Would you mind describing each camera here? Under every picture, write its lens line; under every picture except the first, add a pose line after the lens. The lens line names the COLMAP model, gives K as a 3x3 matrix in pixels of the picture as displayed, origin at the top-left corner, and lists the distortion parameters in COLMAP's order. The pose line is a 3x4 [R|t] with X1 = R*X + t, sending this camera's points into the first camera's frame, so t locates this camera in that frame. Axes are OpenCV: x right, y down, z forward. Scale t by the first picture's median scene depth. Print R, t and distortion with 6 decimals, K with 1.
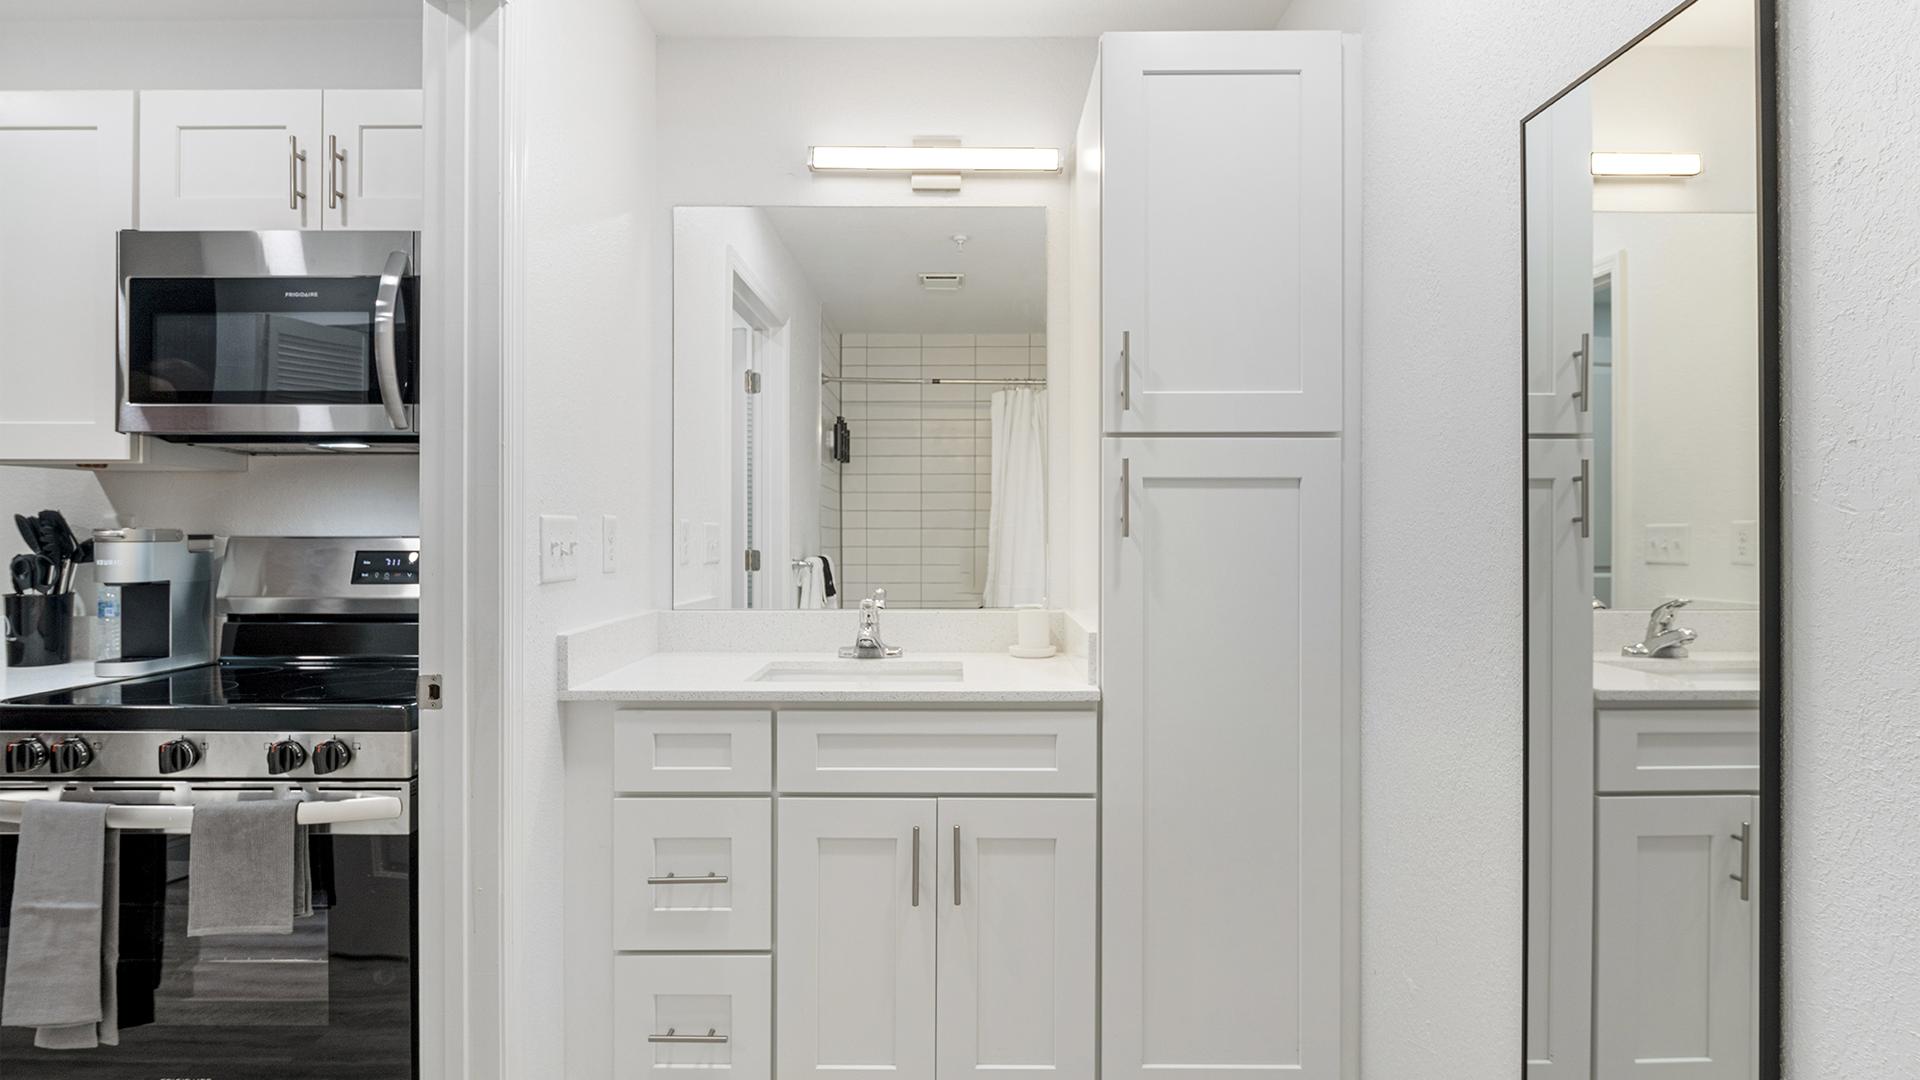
lens RADIAL K [[1023.8, 0, 959.7], [0, 1023.8, 530.1], [0, 0, 1]] dist [-0.004856, -0.002439]
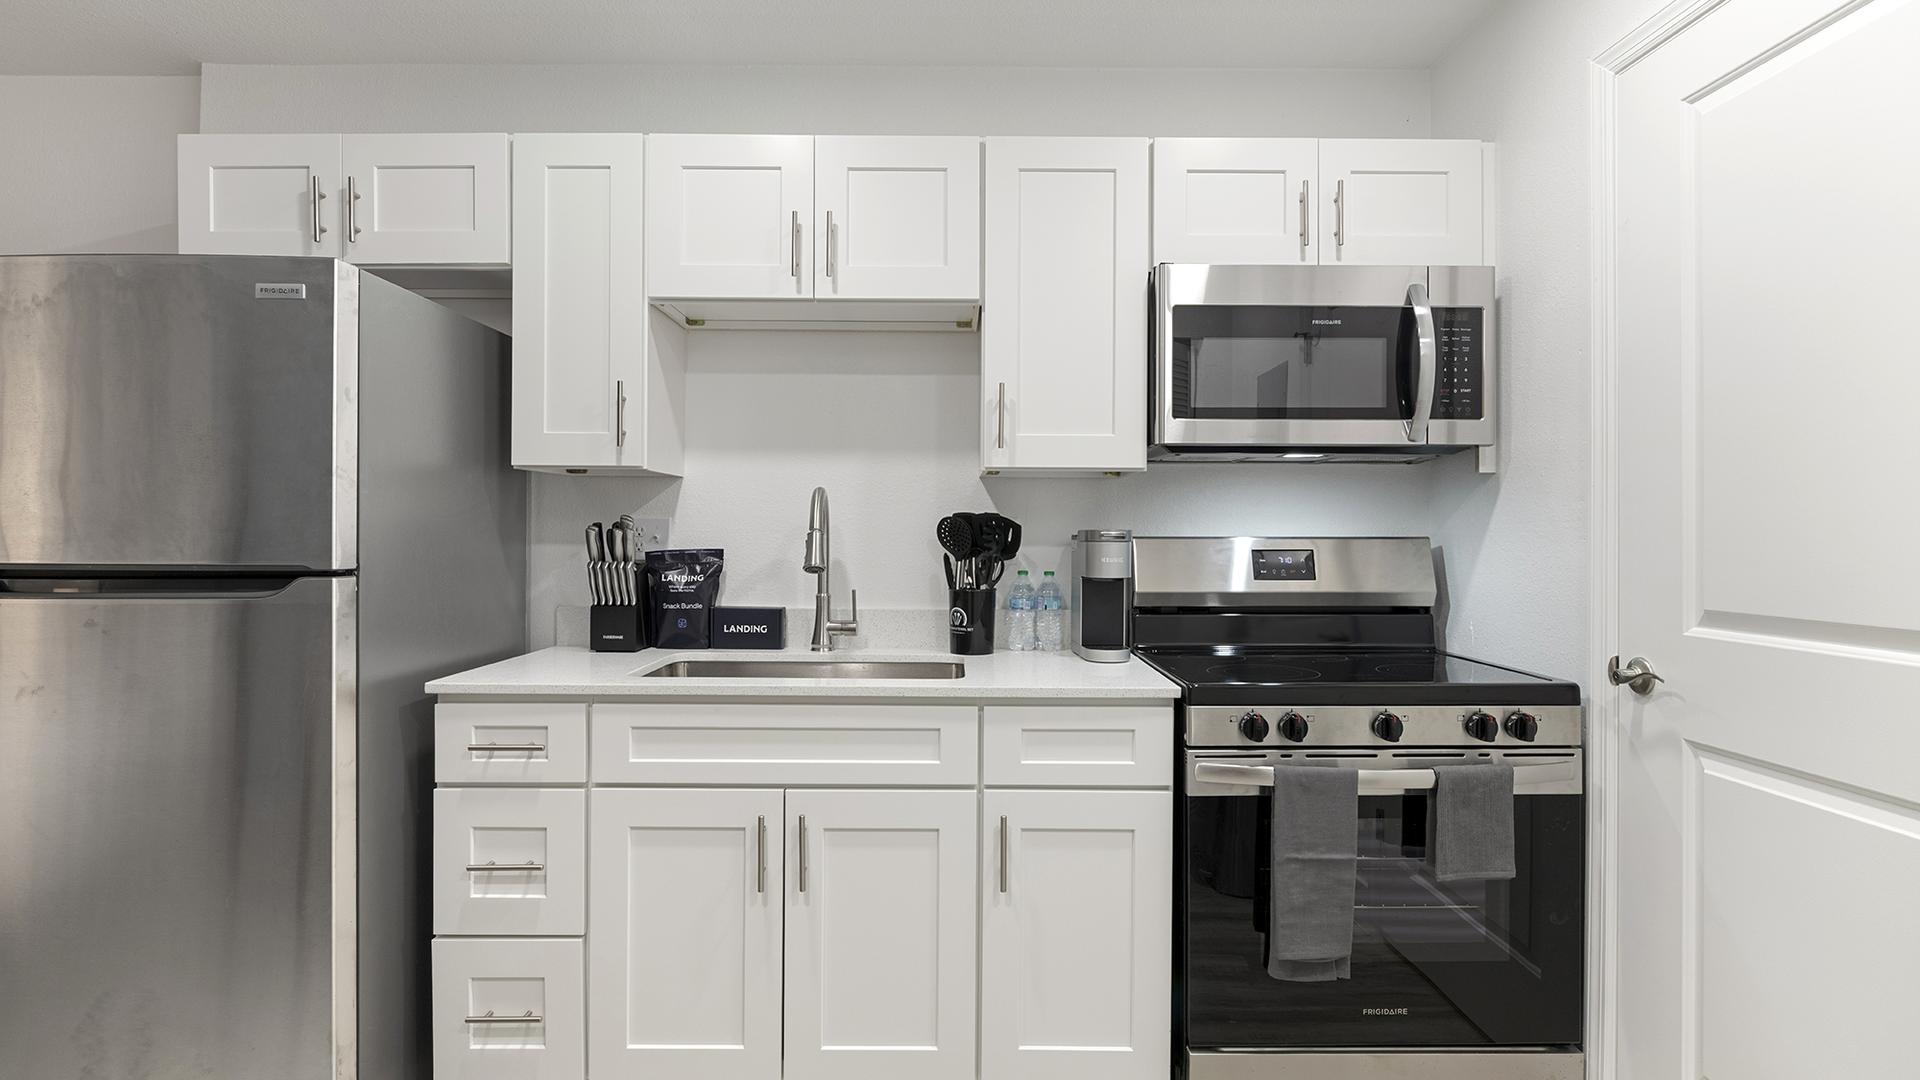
lens RADIAL K [[1011.0, 0, 960.0], [0, 1011.0, 540.0], [0, 0, 1]] dist [-0.000324, -0.000048]
pose [[0.999960, -0.000252, 0.008912, -1.249841], [0.000182, 0.999969, 0.007838, 0.000916], [-0.008913, -0.007836, 0.999930, -0.136311]]
